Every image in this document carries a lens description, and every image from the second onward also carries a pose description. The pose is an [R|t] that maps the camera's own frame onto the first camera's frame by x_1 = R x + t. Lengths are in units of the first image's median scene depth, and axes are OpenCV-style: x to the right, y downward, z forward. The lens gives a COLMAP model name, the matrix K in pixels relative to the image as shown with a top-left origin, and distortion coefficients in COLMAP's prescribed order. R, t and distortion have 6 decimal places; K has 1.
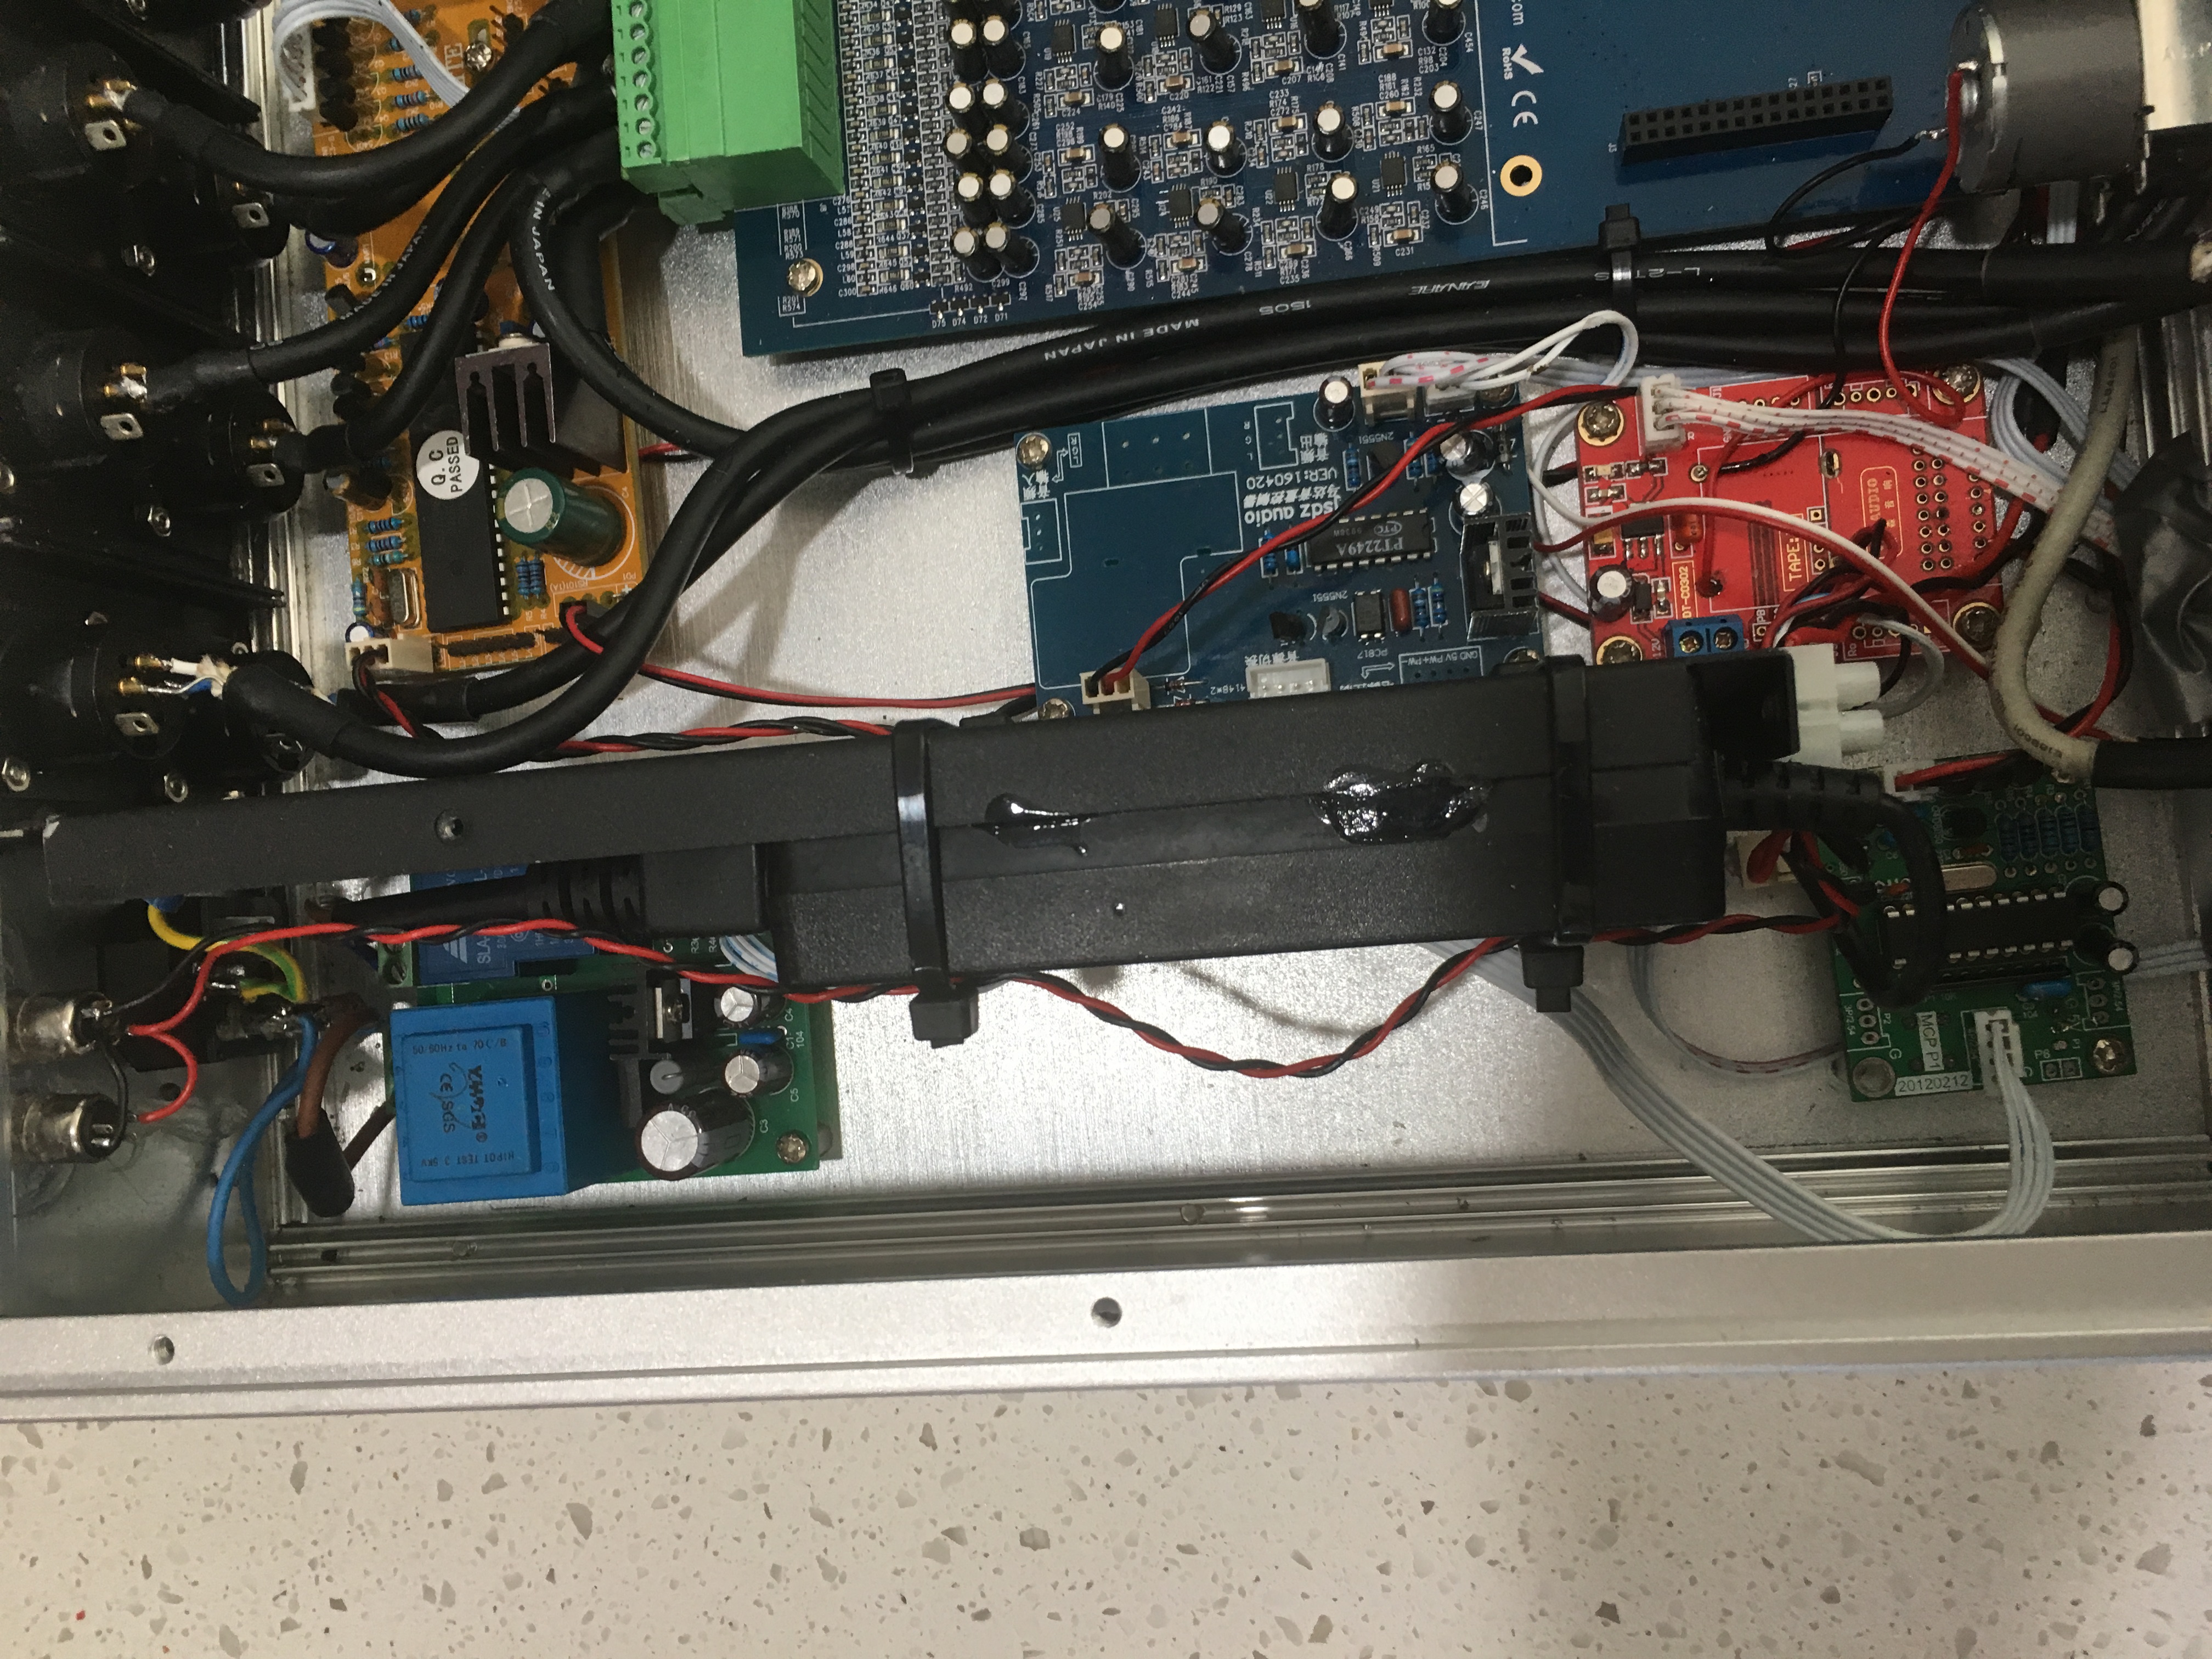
lens RADIAL K [[1868.4, 0, 1107.4], [0, 1868.4, 840.1], [0, 0, 1]] dist [0.018270, -0.025431]
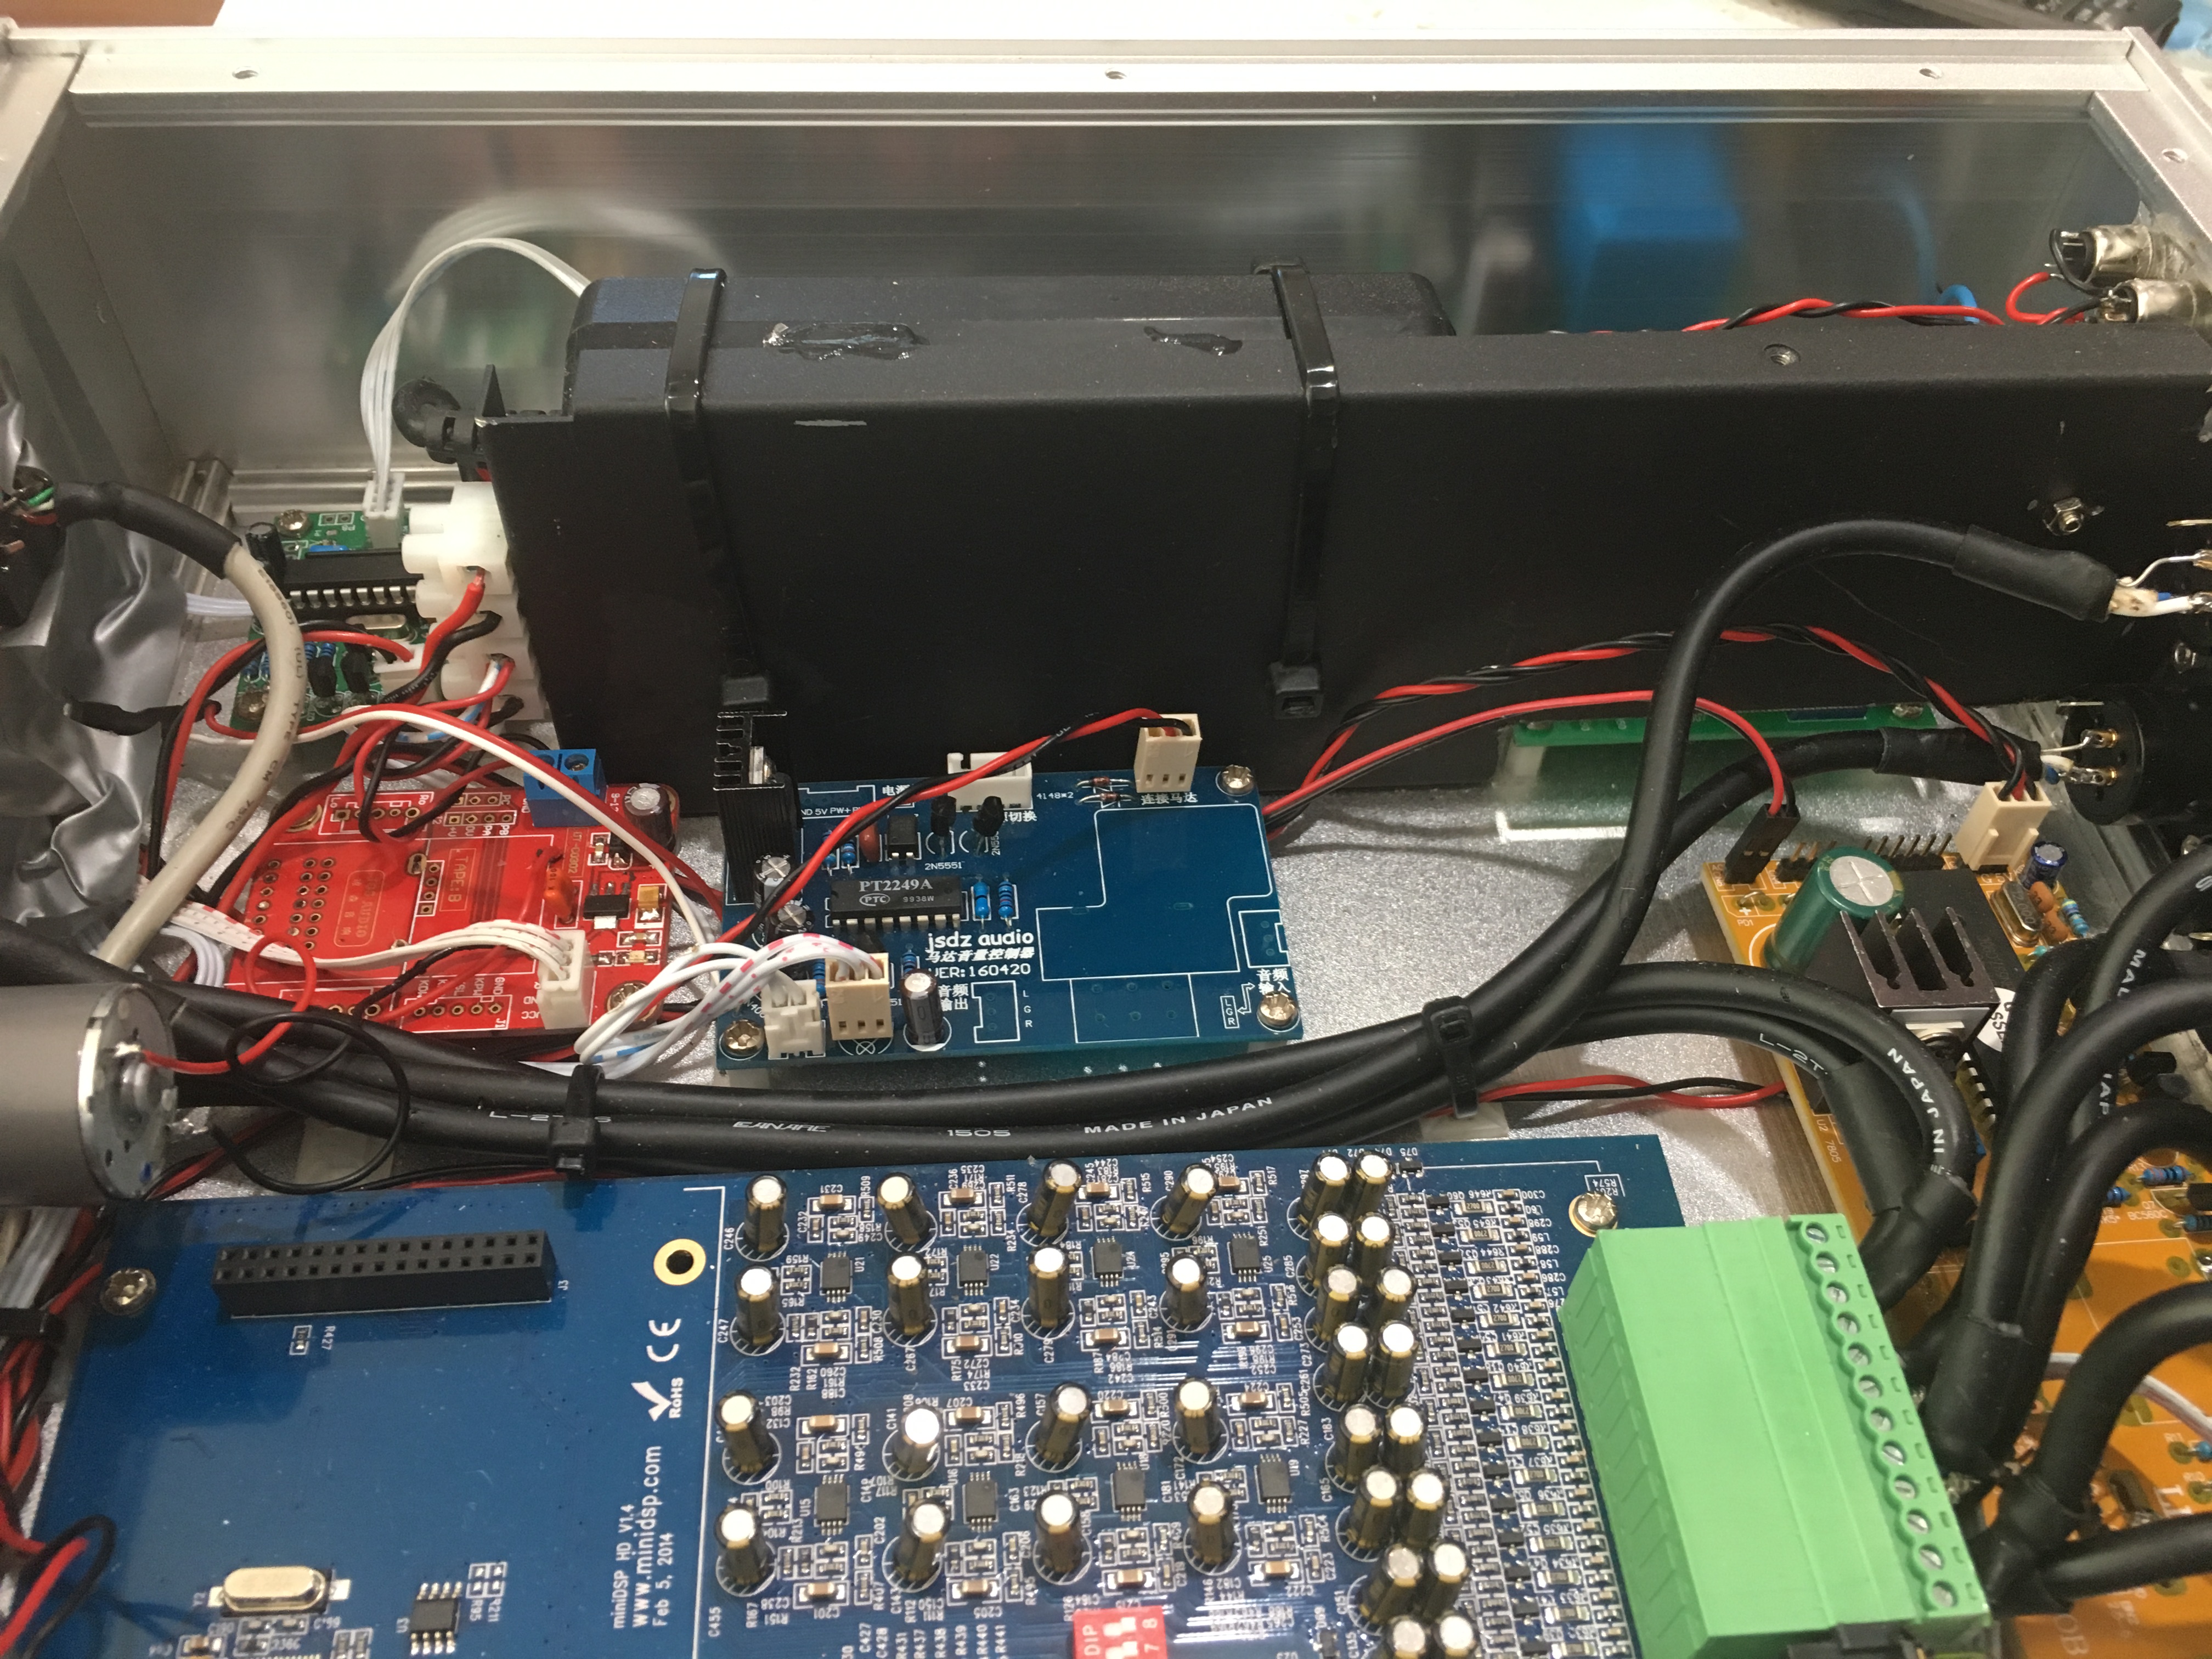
lens RADIAL K [[1868.4, 0, 1097.8], [0, 1868.4, 820.1], [0, 0, 1]] dist [0.018270, -0.025431]
pose [[-0.990378, 0.092024, 0.103361, -0.055480], [-0.002575, -0.759007, 0.651078, -0.716687], [0.138367, 0.644547, 0.751940, 0.292329]]
